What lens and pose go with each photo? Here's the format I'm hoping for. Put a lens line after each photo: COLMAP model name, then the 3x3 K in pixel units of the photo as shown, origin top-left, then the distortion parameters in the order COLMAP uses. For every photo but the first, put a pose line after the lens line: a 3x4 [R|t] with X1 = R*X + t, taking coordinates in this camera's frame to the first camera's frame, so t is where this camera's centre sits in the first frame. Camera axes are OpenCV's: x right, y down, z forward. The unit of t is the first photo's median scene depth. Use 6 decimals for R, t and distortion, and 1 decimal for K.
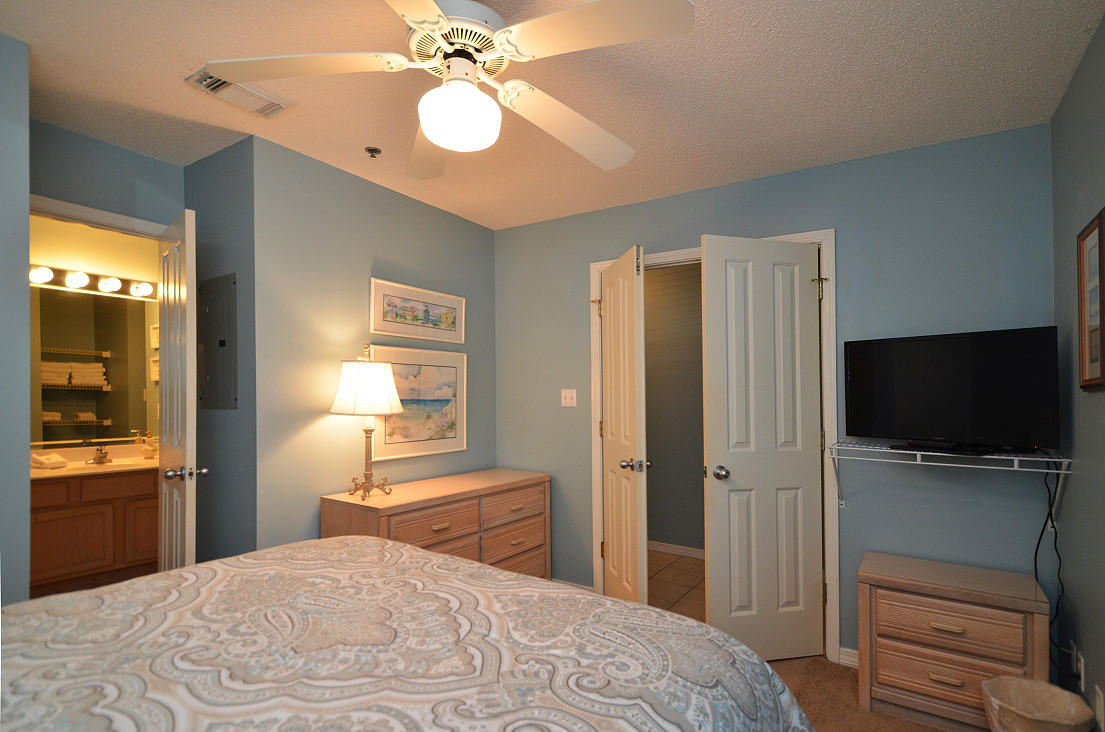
lens RADIAL K [[559.2, 0, 531.4], [0, 559.2, 394.2], [0, 0, 1]] dist [-0.007826, -0.000464]
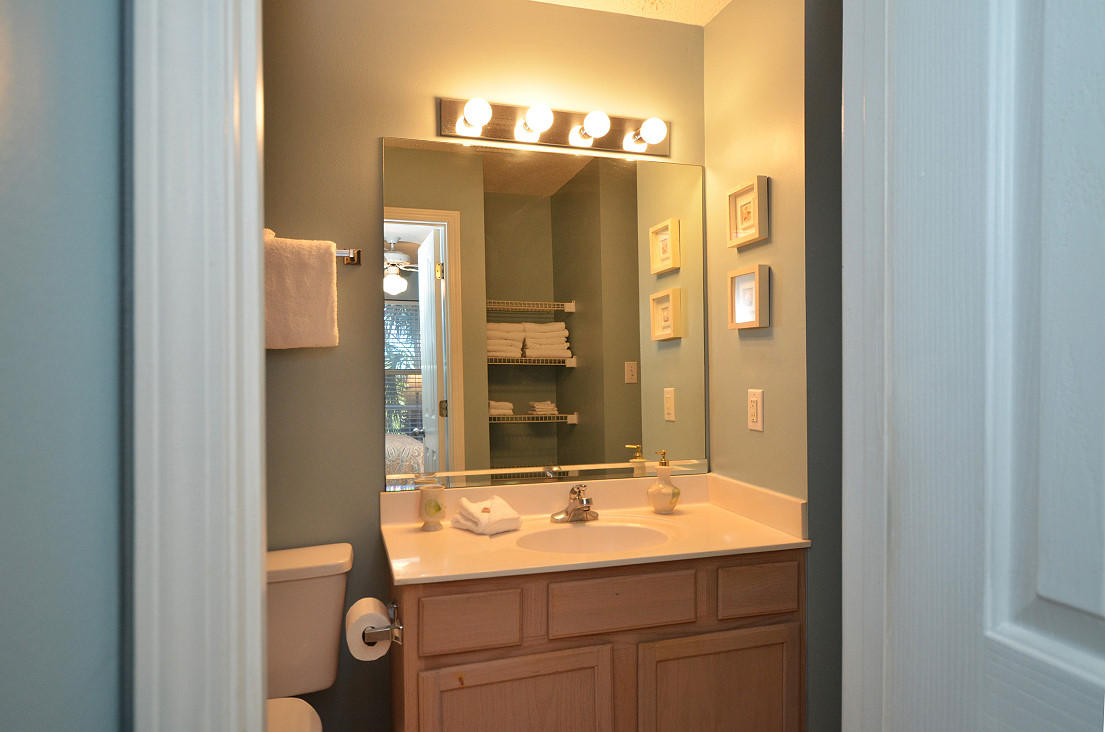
lens RADIAL K [[695.2, 0, 552.8], [0, 695.2, 372.1], [0, 0, 1]] dist [-0.000627, -0.000024]
pose [[0.794358, -0.016705, -0.607221, -0.343932], [0.013869, 0.999860, -0.009364, 0.006977], [0.607292, -0.000983, 0.794478, 0.416654]]
